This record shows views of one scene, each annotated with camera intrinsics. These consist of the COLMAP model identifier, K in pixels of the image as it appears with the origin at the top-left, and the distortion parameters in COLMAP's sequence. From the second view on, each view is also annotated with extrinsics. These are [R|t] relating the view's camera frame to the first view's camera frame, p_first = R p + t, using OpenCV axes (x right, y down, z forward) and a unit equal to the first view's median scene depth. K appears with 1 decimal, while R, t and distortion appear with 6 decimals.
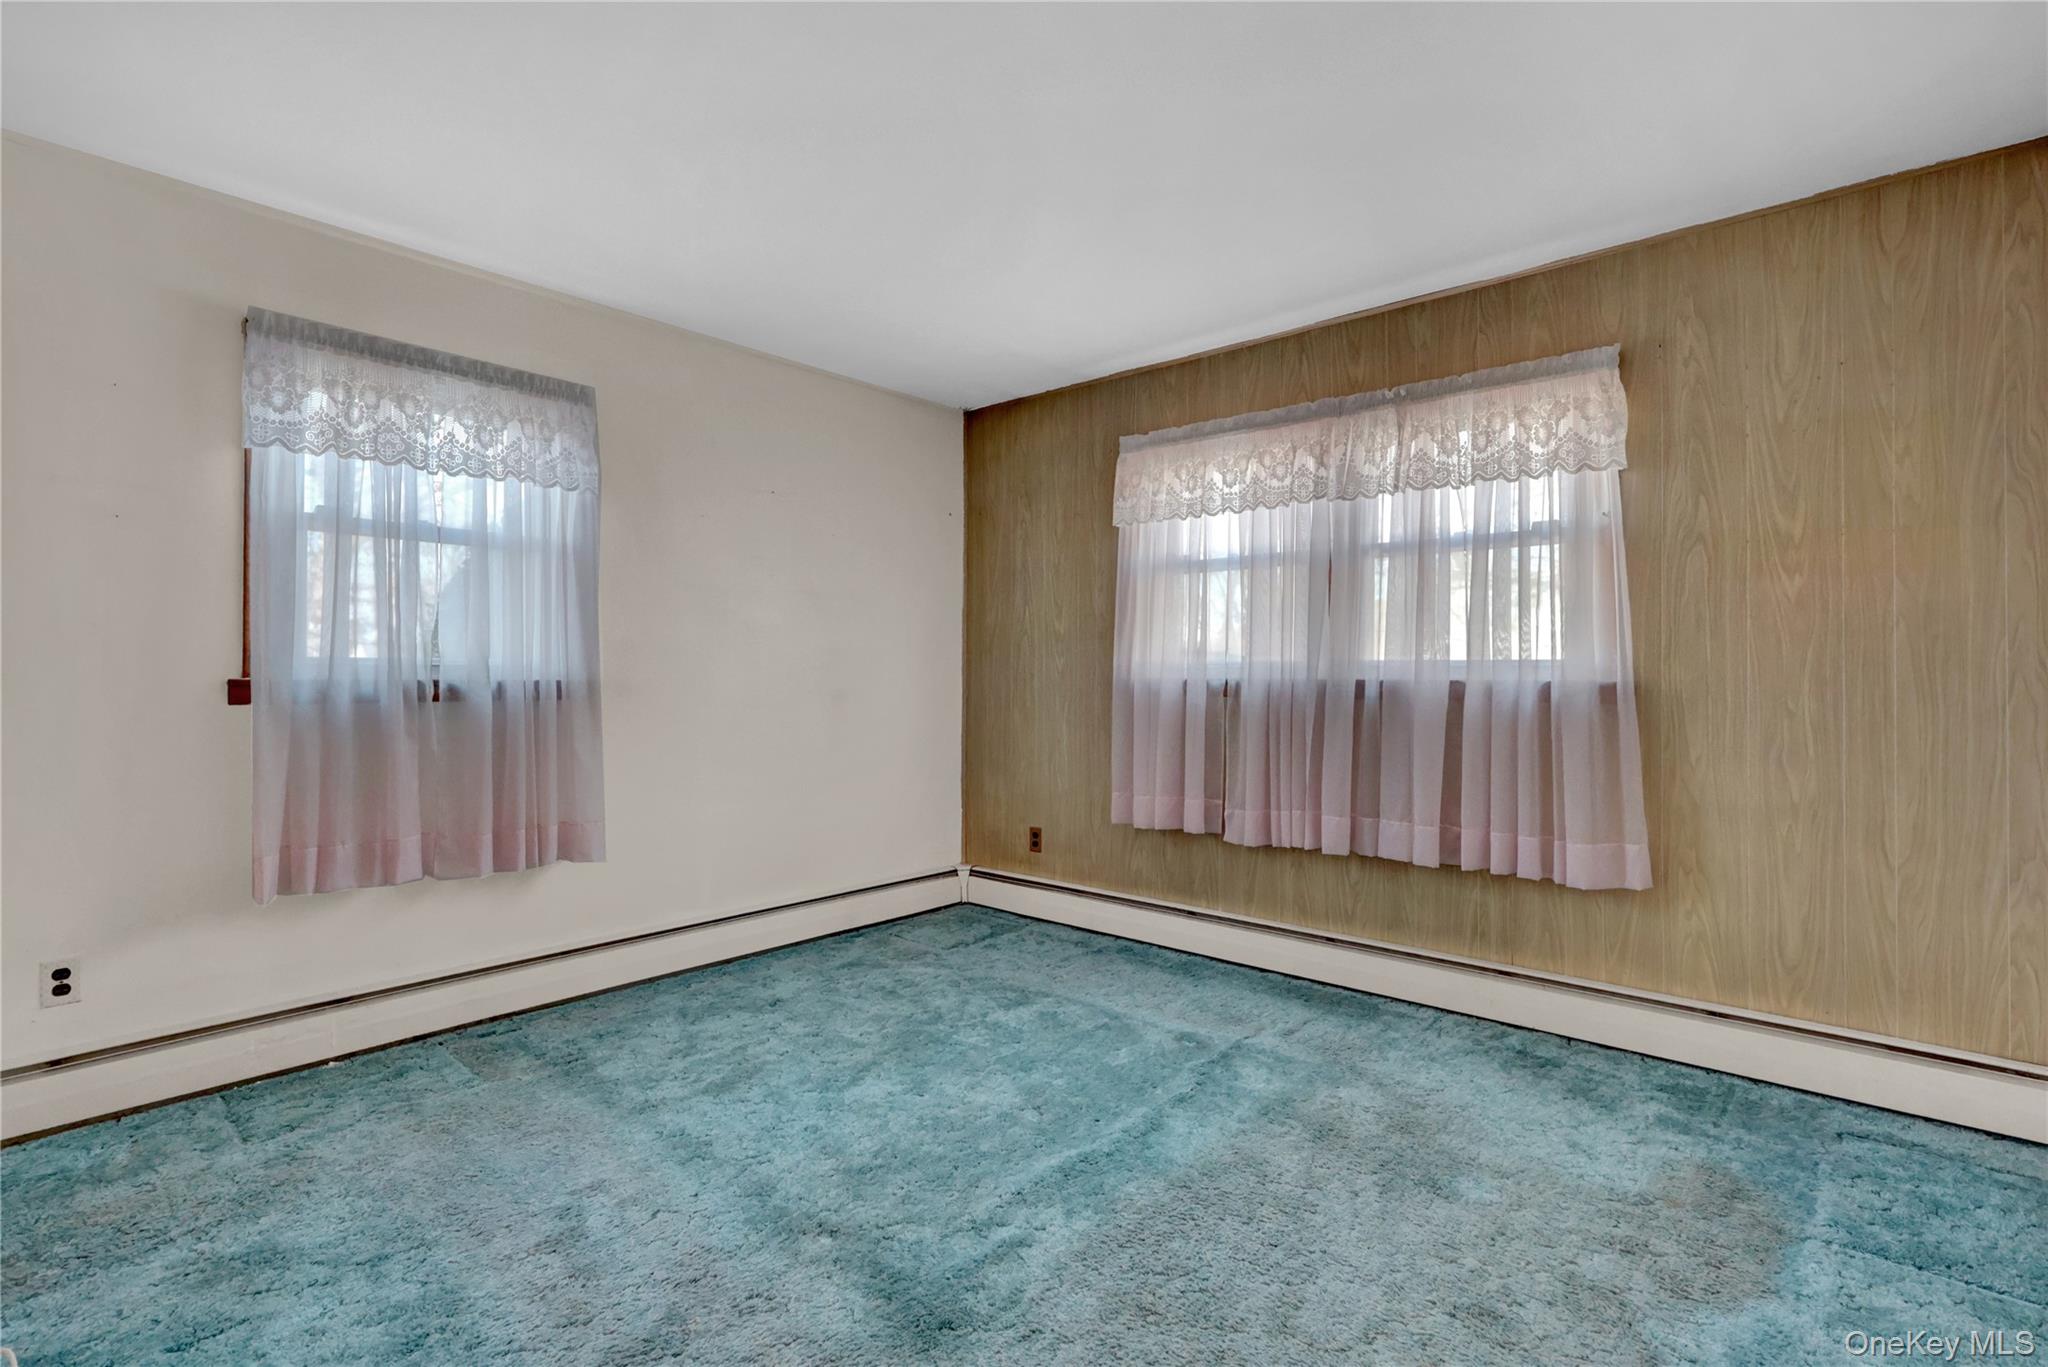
lens RADIAL K [[963.6, 0, 1028.7], [0, 963.6, 671.4], [0, 0, 1]] dist [-0.000696, -0.000371]
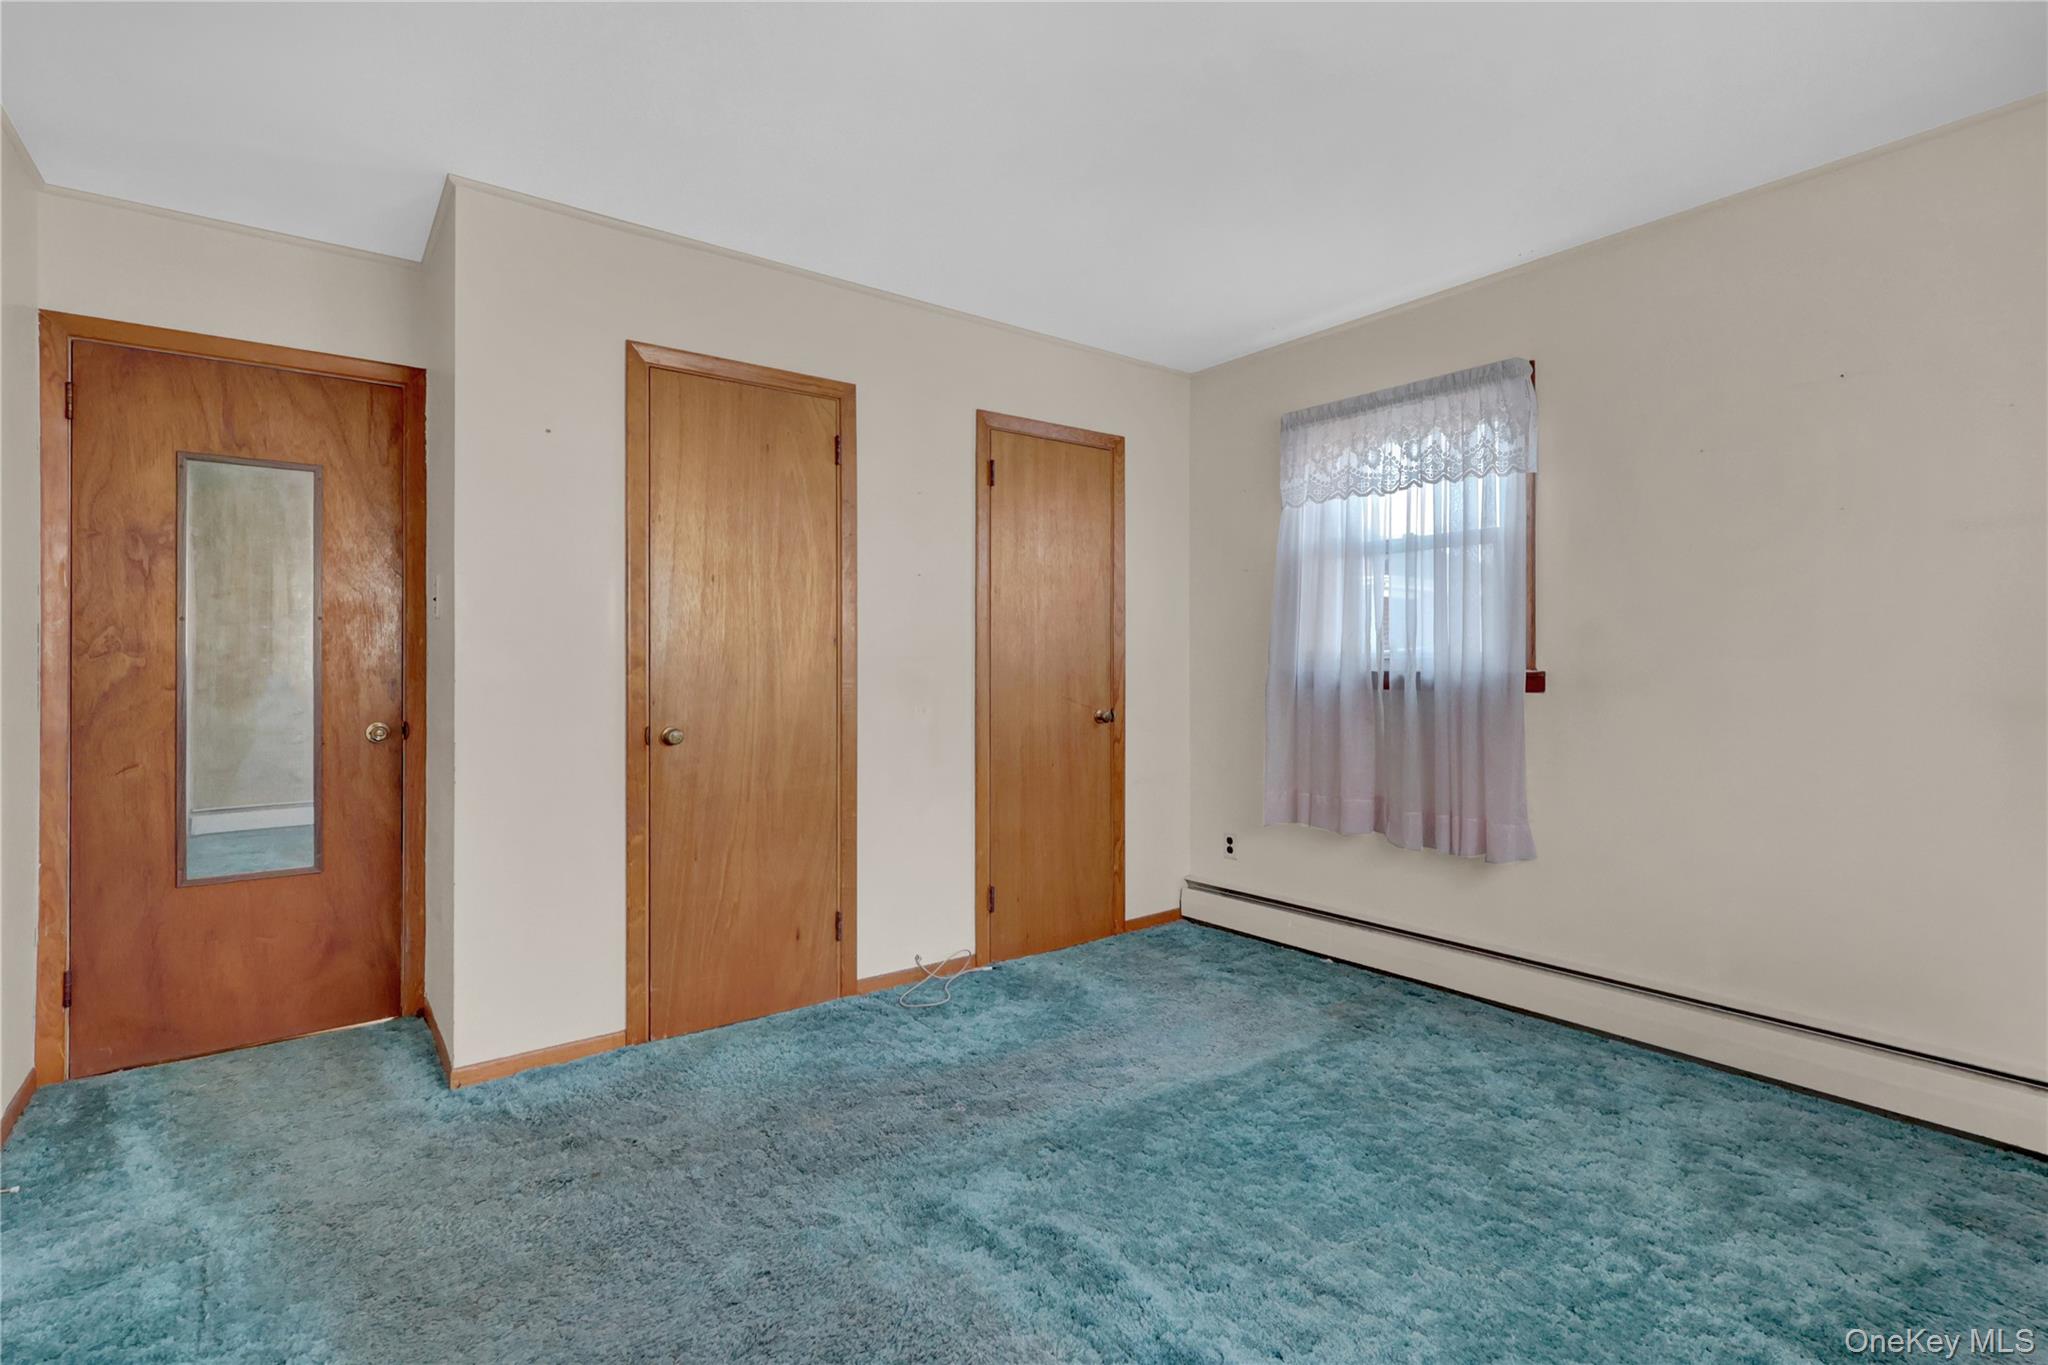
lens RADIAL K [[963.6, 0, 1028.7], [0, 963.6, 670.4], [0, 0, 1]] dist [-0.000696, -0.000371]
pose [[-0.194711, 0.003126, -0.980856, 0.614941], [0.001811, 0.999994, 0.002828, 0.003932], [0.980859, -0.001226, -0.194716, 0.803666]]
